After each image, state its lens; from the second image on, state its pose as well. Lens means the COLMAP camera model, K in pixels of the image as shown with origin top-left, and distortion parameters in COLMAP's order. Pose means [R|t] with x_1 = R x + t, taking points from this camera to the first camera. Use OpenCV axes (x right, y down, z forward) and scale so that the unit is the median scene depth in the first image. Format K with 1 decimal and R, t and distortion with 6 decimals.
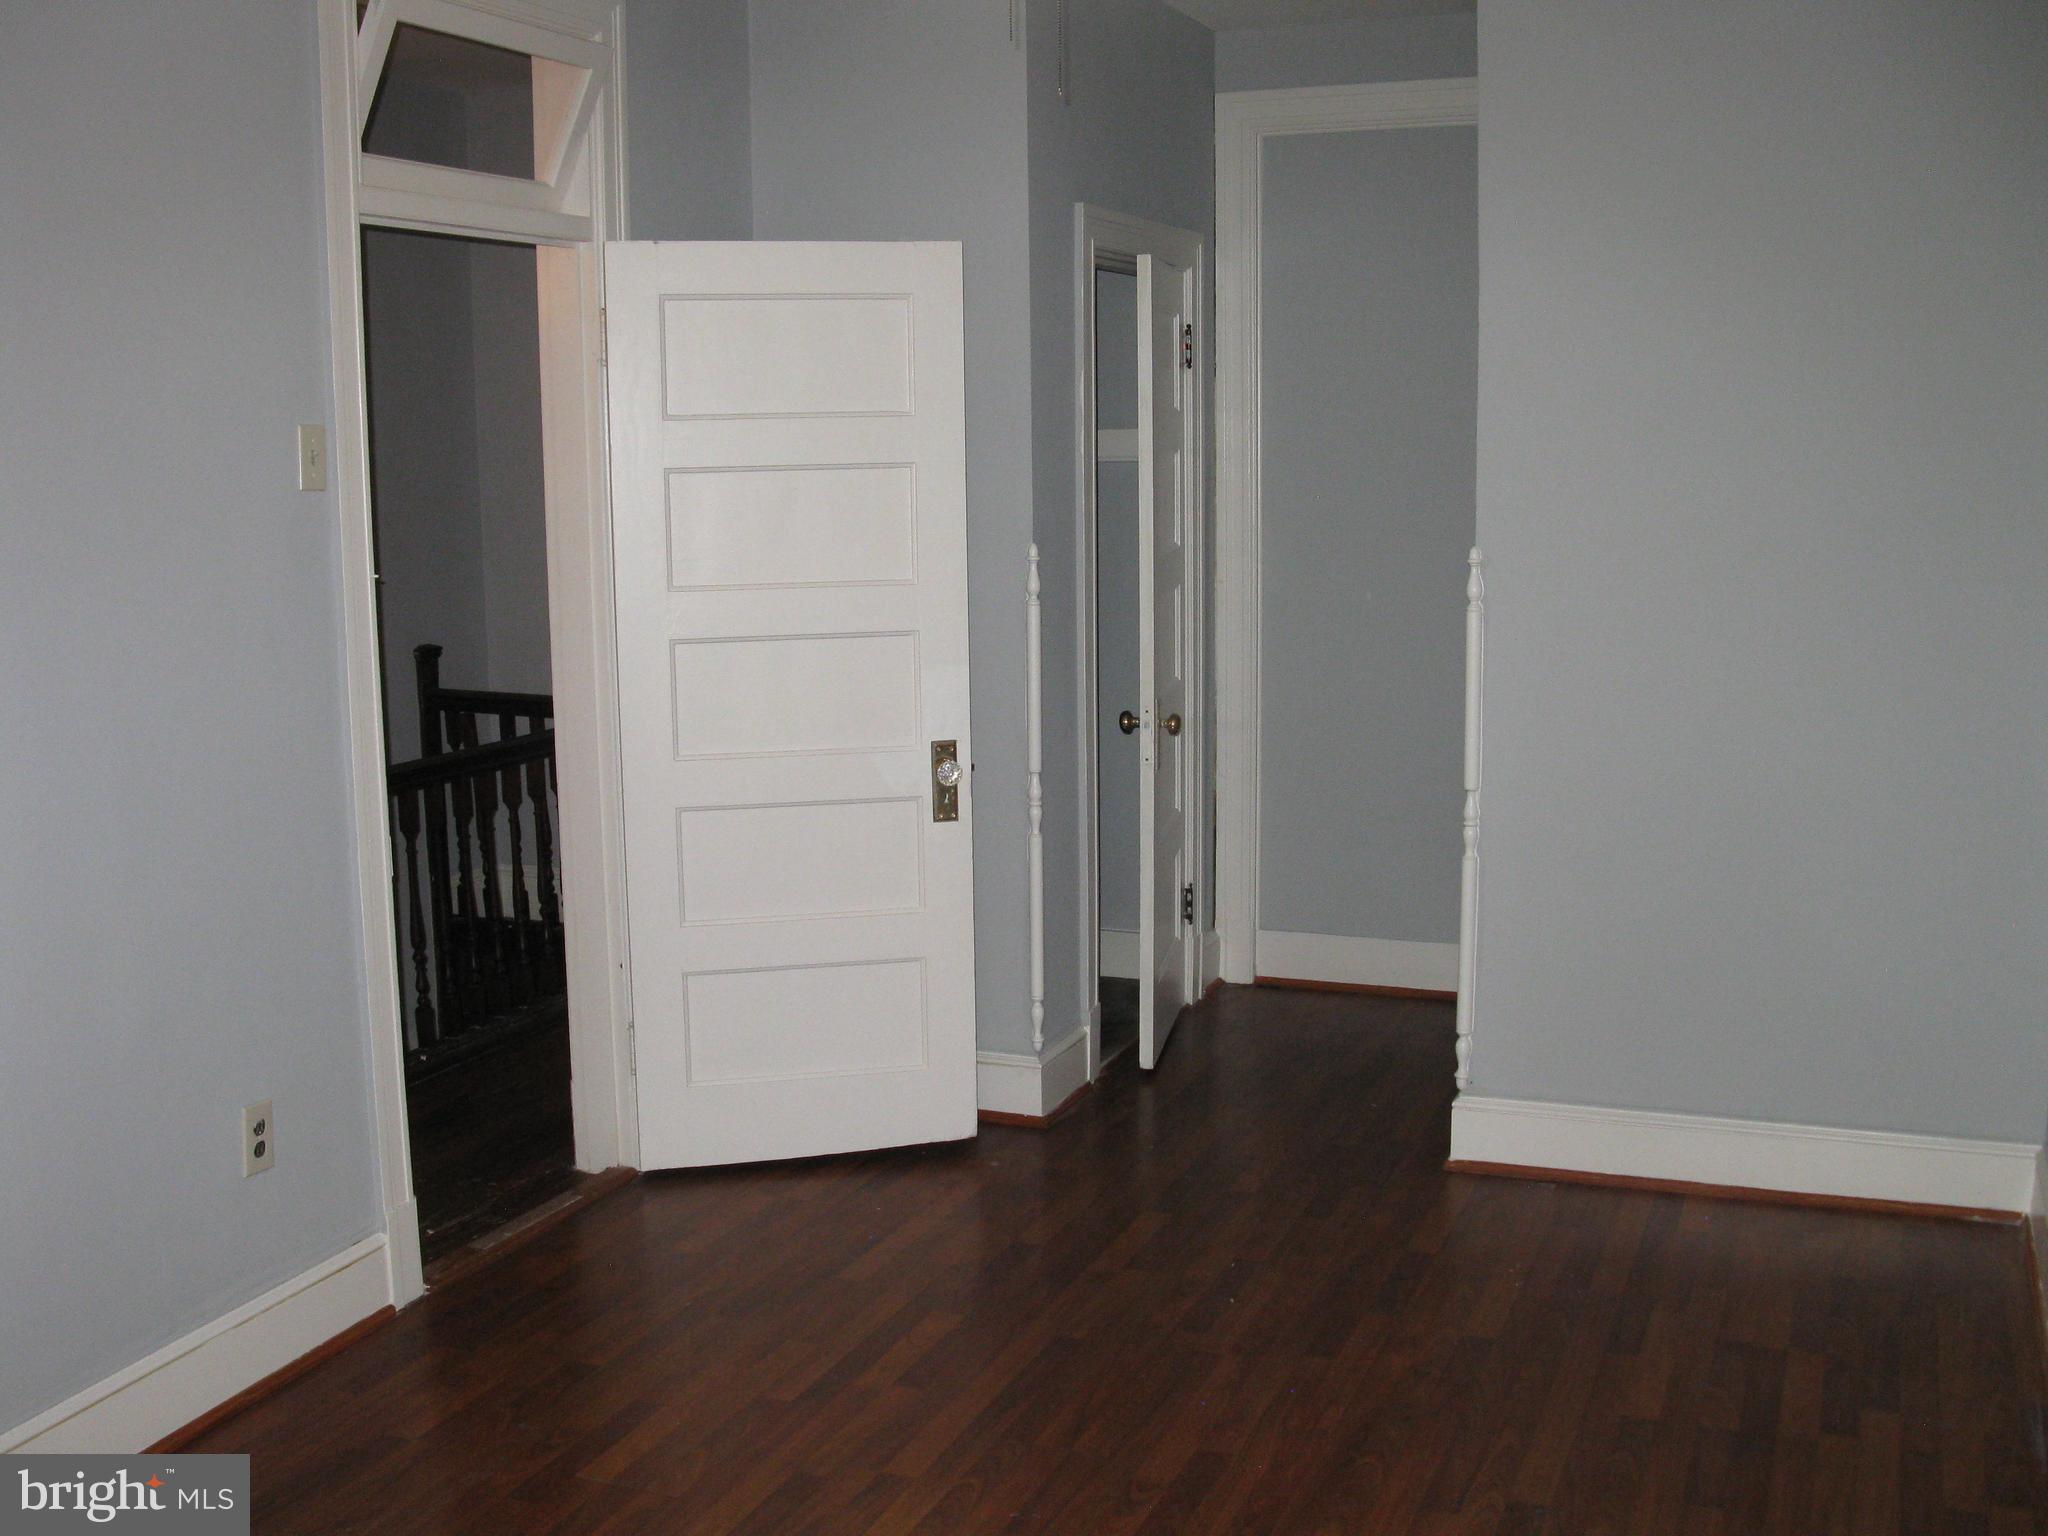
lens RADIAL K [[2177.0, 0, 1024.0], [0, 2177.0, 768.0], [0, 0, 1]] dist [-0.204993, 0.216255]
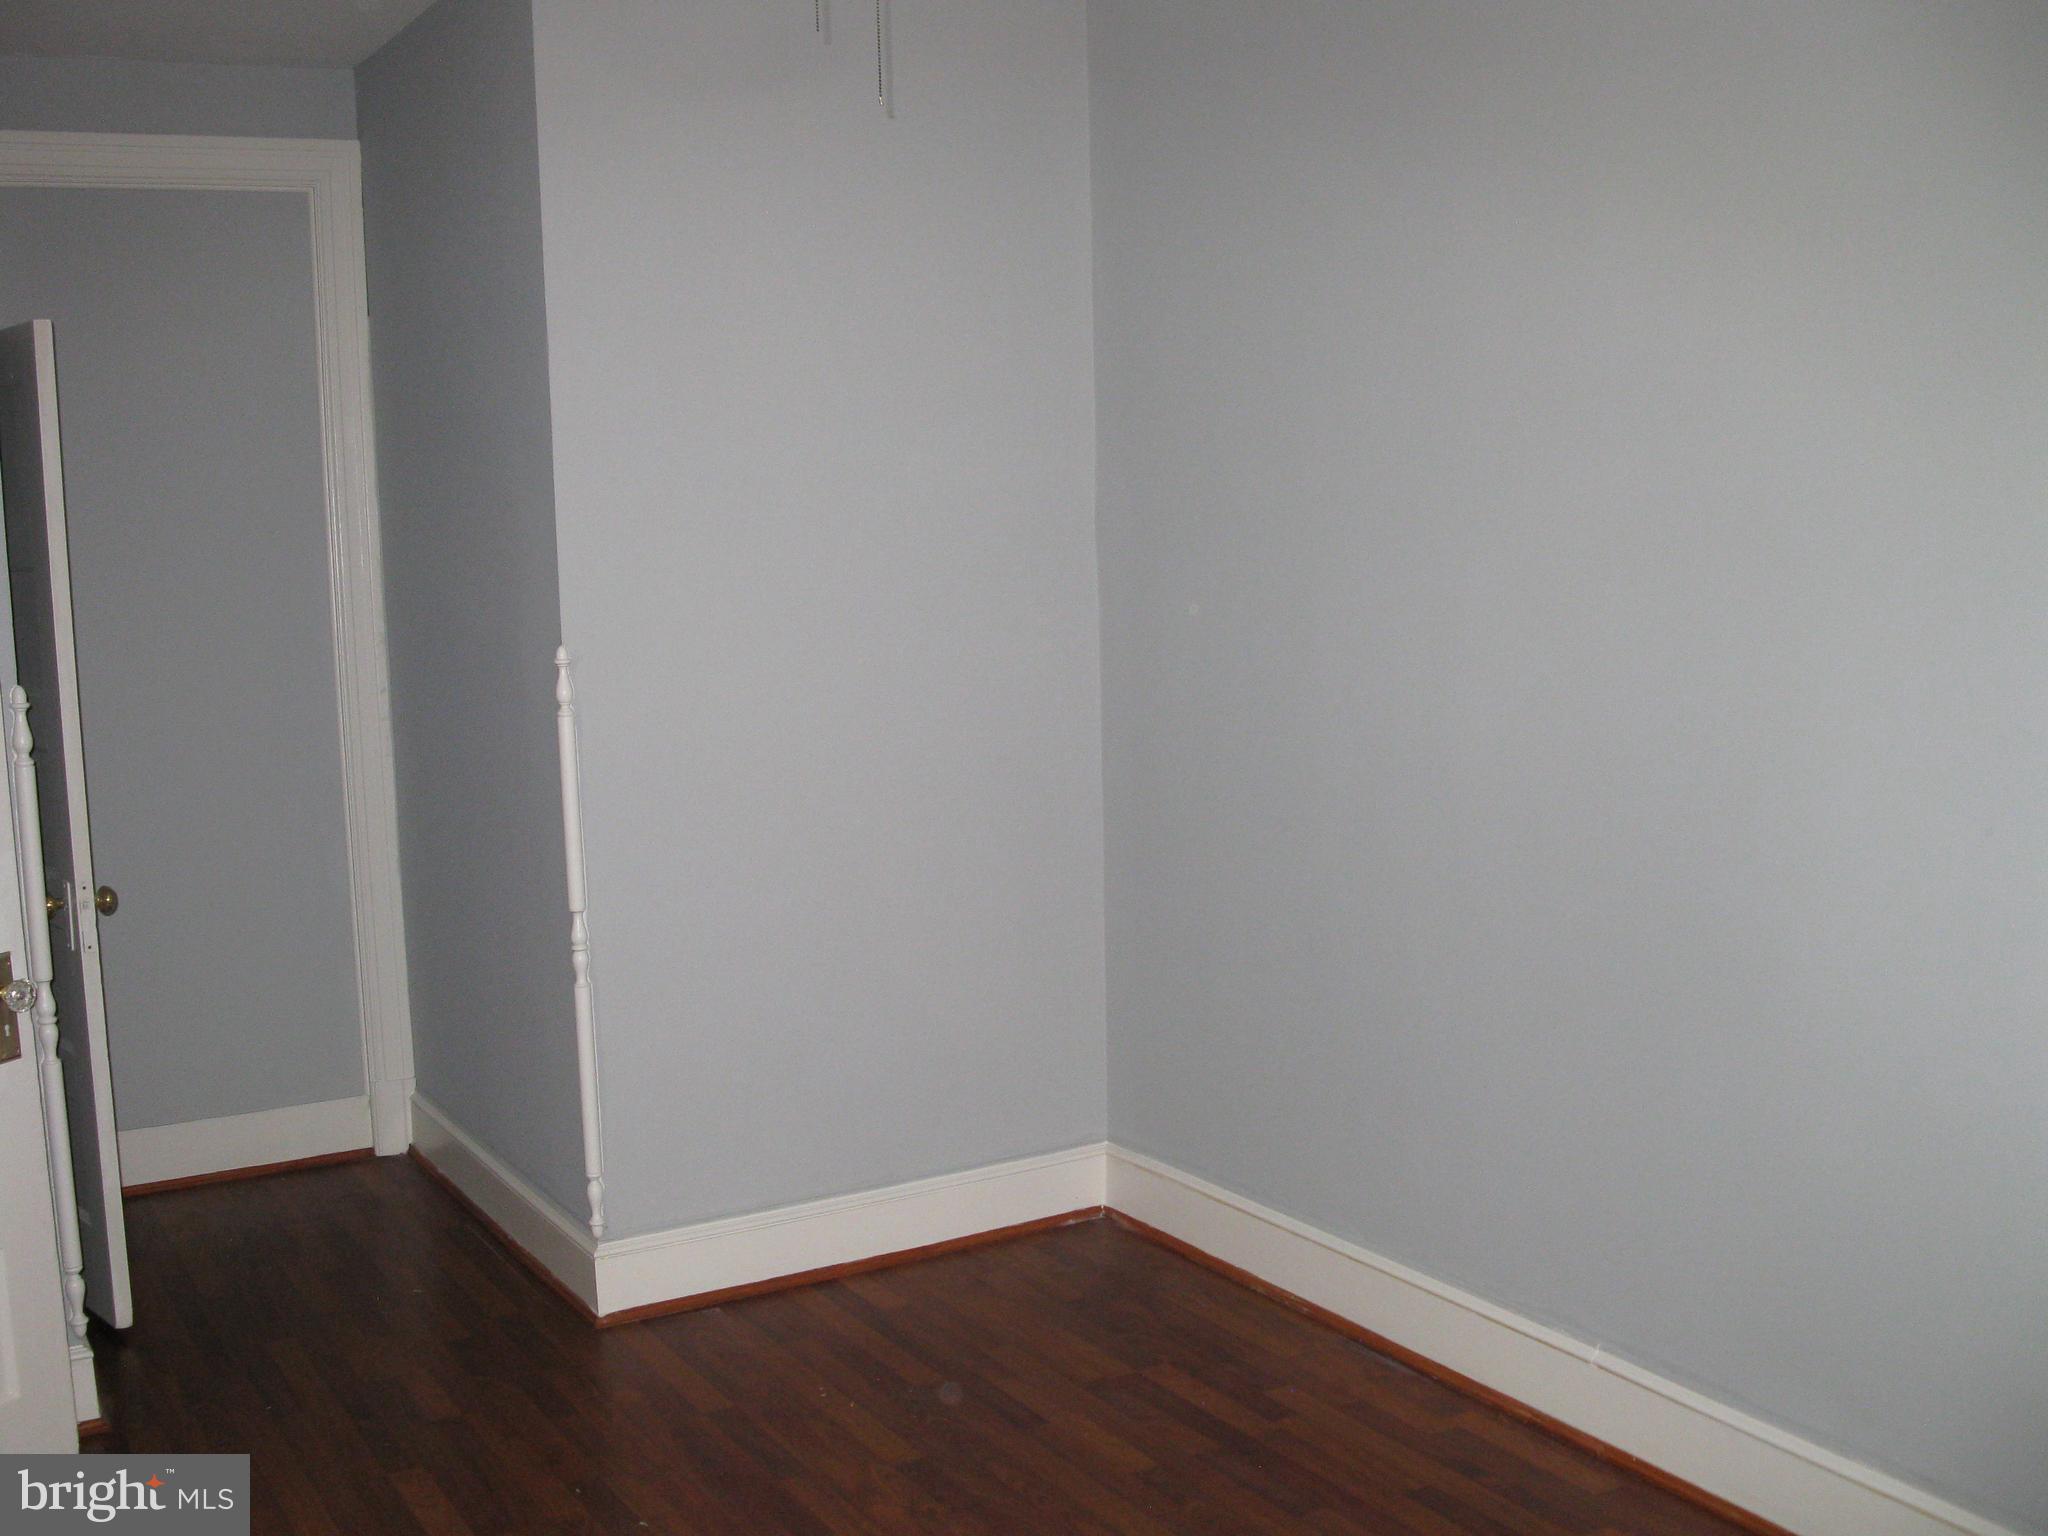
lens RADIAL K [[2177.0, 0, 1024.0], [0, 2177.0, 768.0], [0, 0, 1]] dist [-0.204993, 0.216255]
pose [[0.613242, -0.105396, 0.782832, -0.389448], [0.141852, 0.989641, 0.022118, -0.043751], [-0.777053, 0.097483, 0.621840, 0.283231]]
